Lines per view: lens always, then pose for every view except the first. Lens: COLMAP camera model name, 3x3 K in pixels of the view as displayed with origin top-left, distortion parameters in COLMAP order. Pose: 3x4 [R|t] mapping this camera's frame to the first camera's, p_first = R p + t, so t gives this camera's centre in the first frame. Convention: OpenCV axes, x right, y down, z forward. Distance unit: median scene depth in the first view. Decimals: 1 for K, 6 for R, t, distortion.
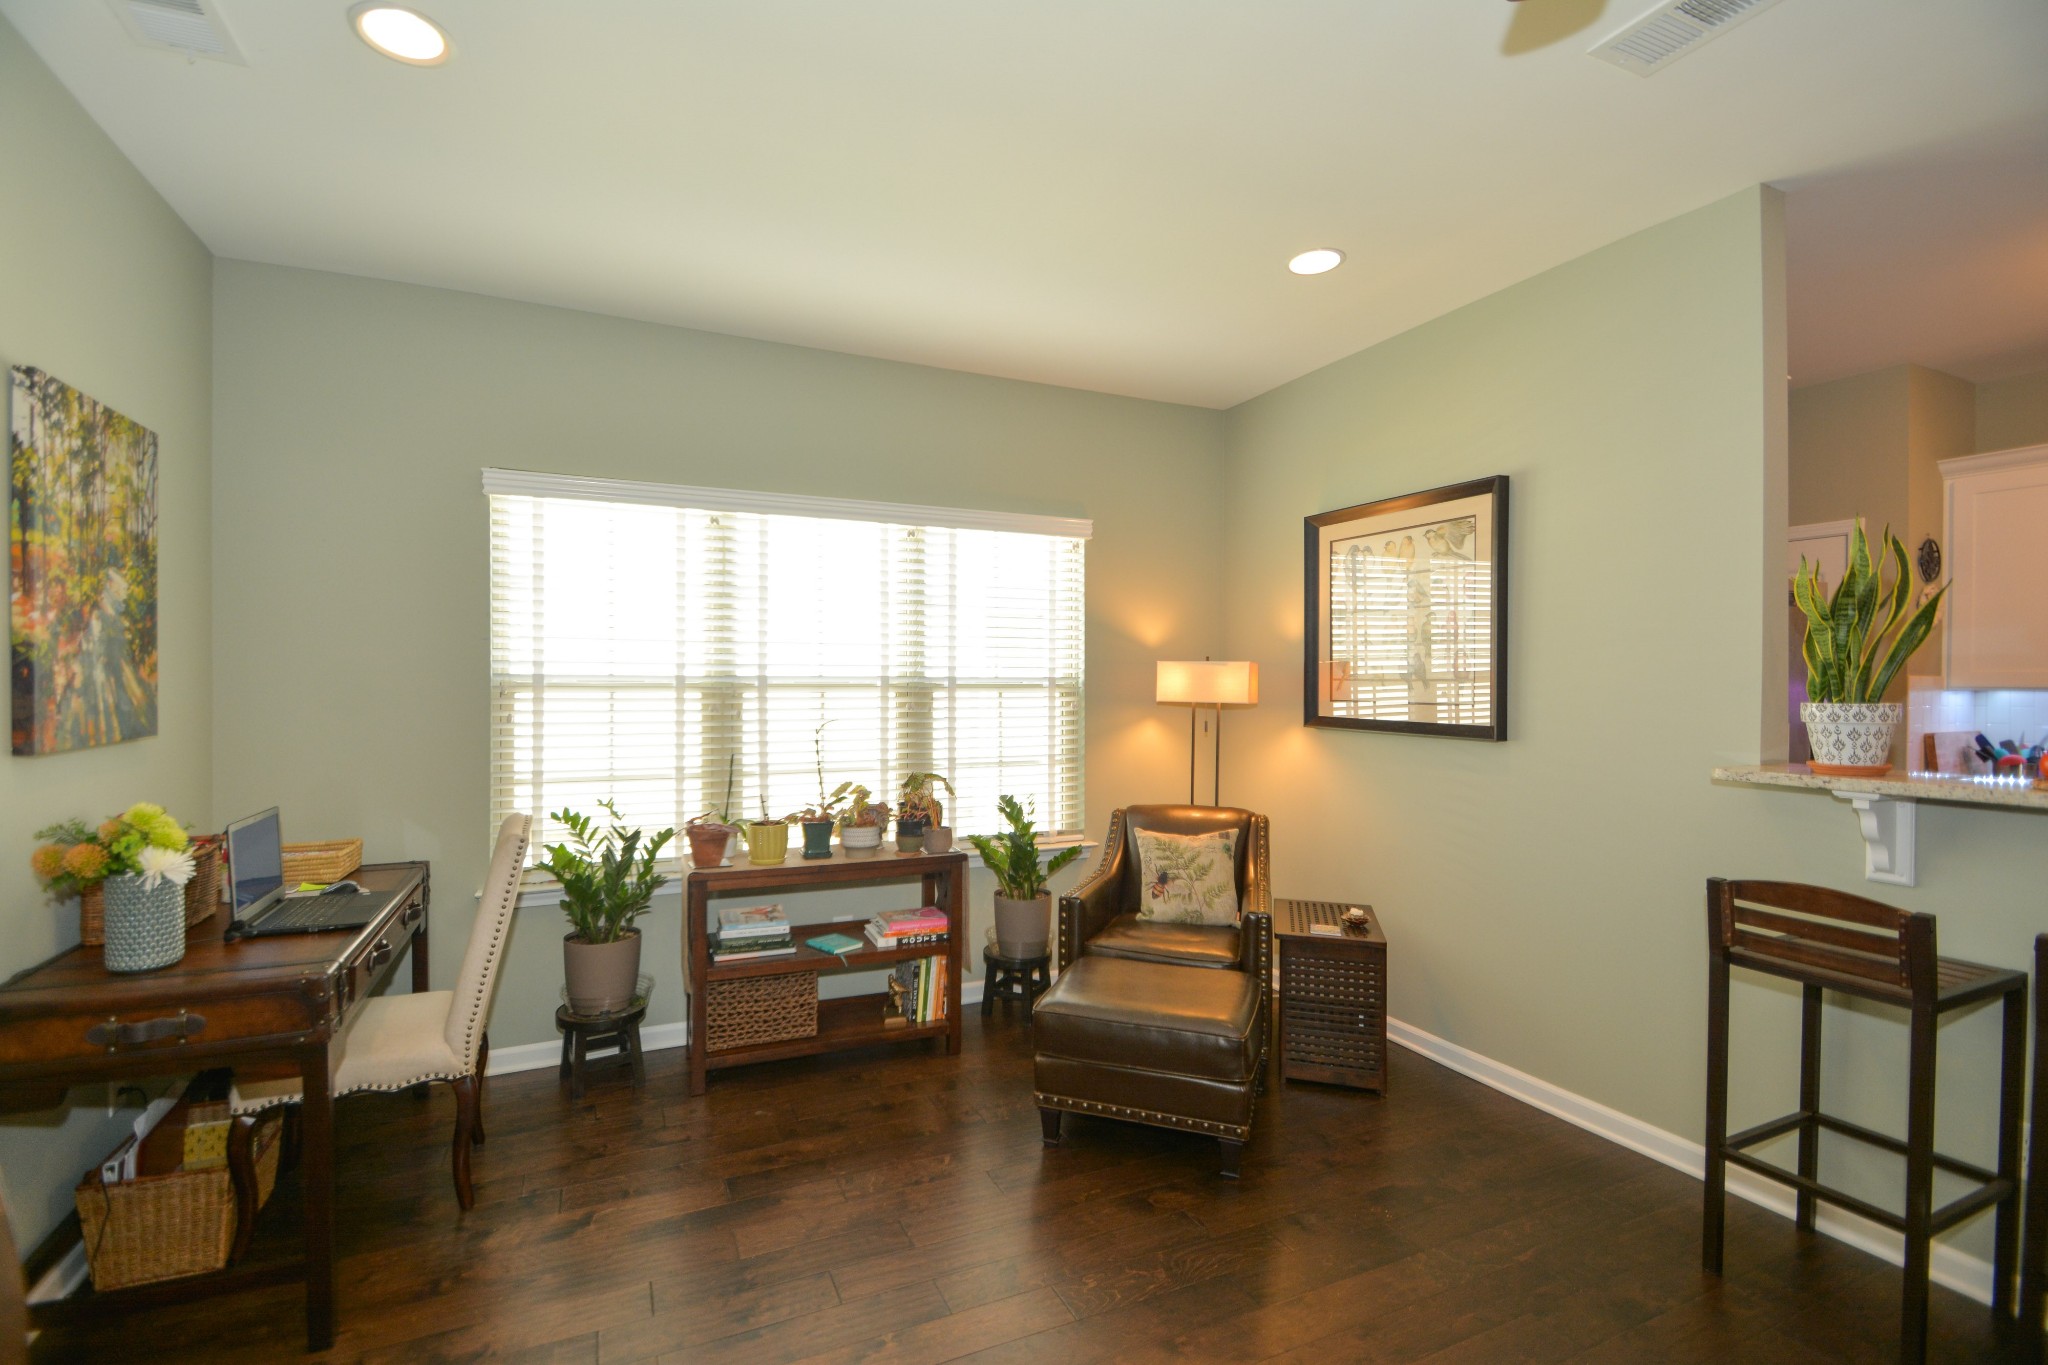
lens RADIAL K [[959.6, 0, 1040.5], [0, 959.6, 681.3], [0, 0, 1]] dist [0.009920, -0.009334]
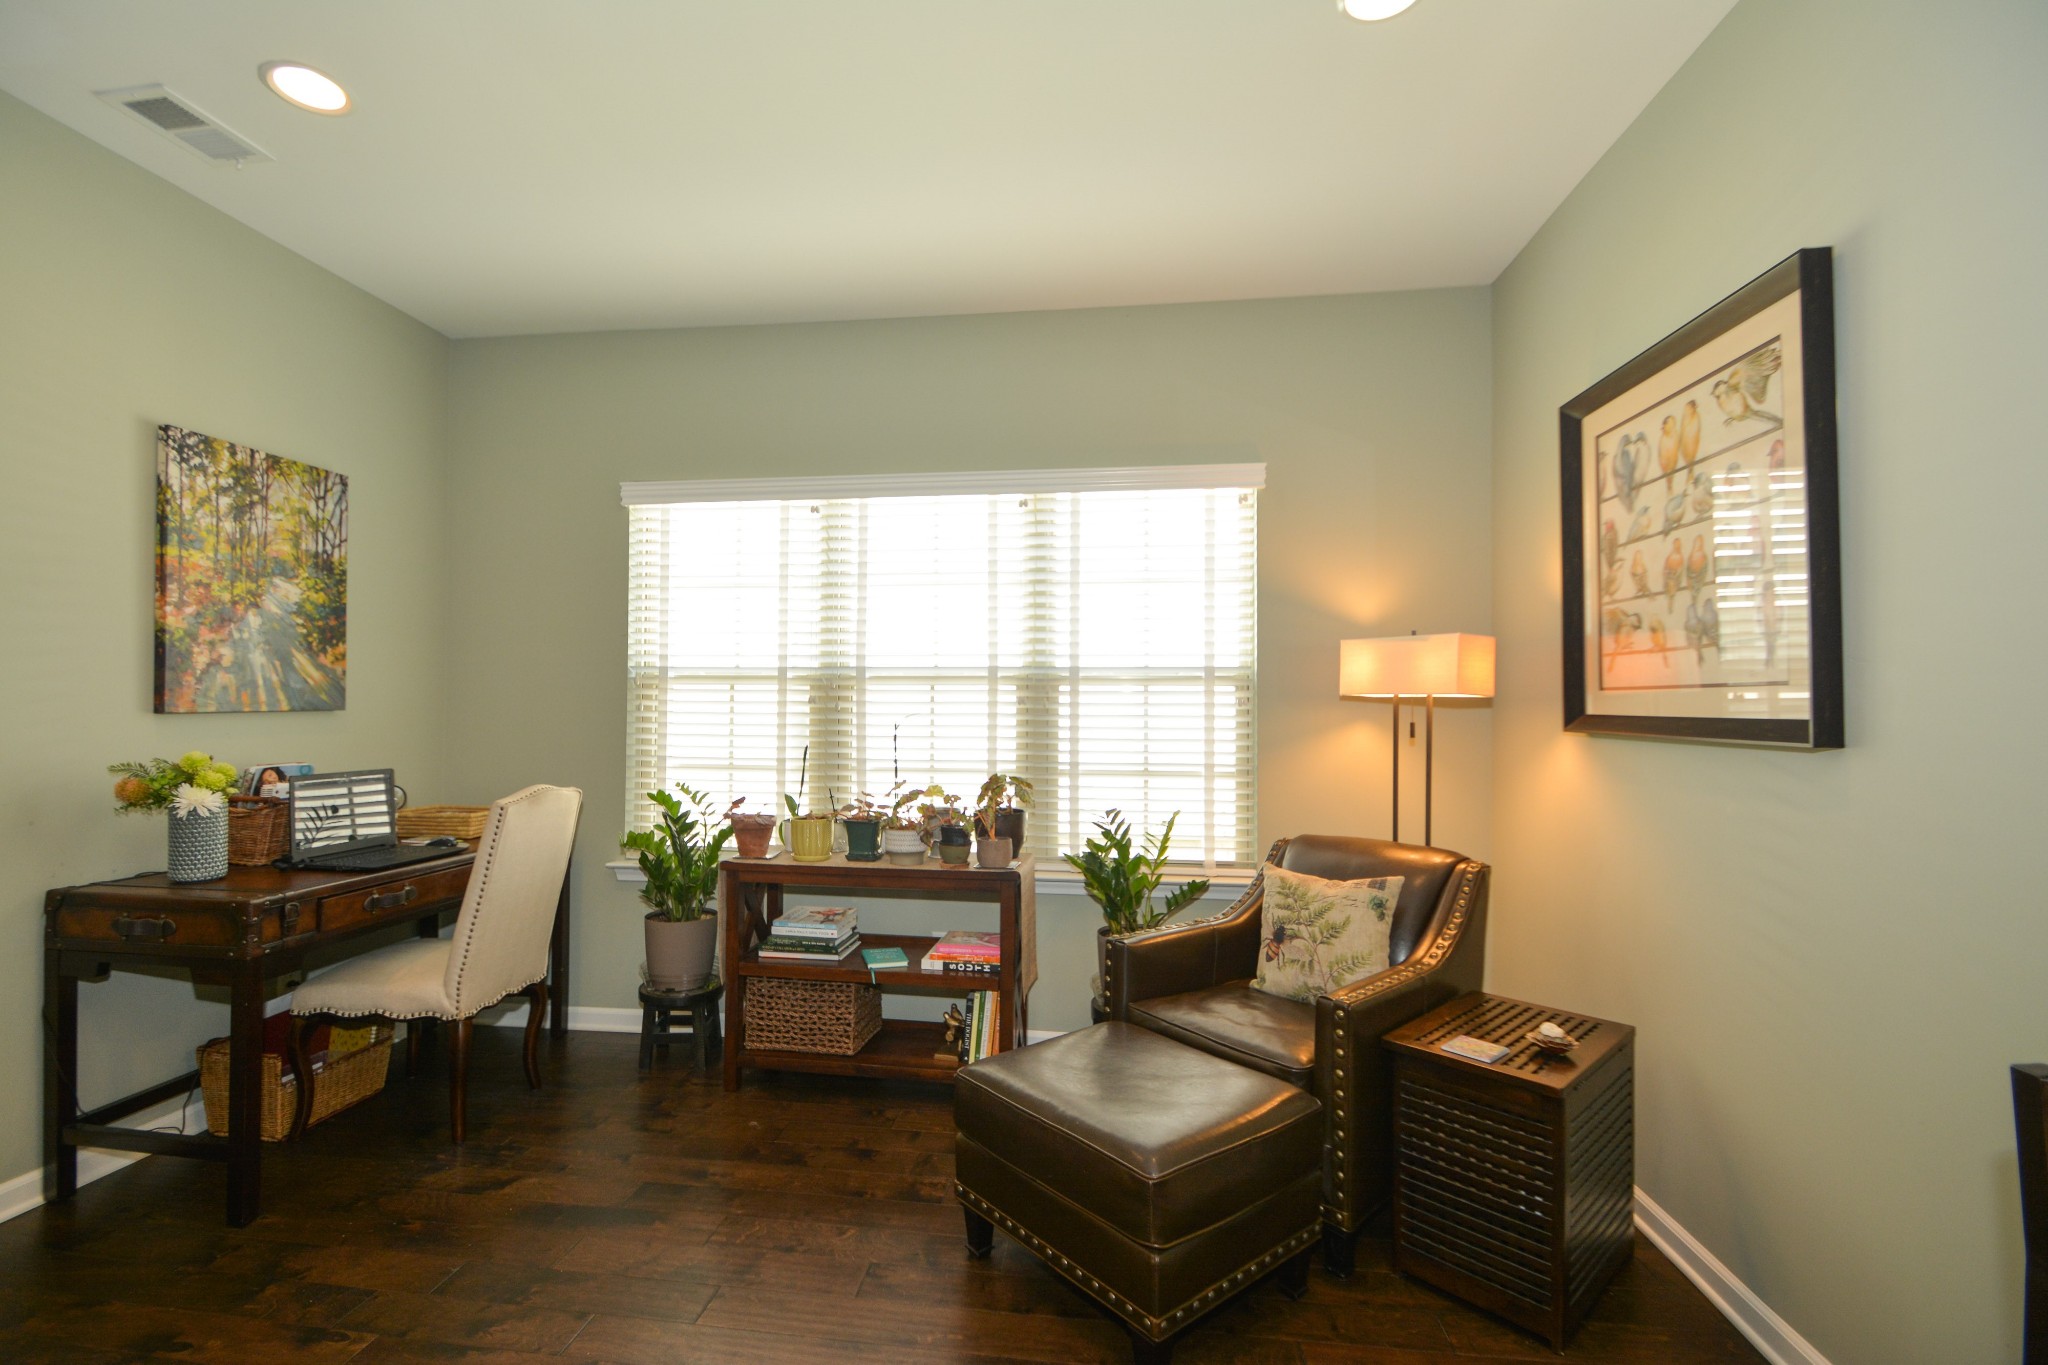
lens RADIAL K [[959.6, 0, 996.7], [0, 959.6, 686.7], [0, 0, 1]] dist [0.009920, -0.009334]
pose [[0.832416, -0.012895, -0.554001, 0.387584], [-0.002126, 0.999648, -0.026462, 0.043116], [0.554147, 0.023205, 0.832095, 0.308722]]
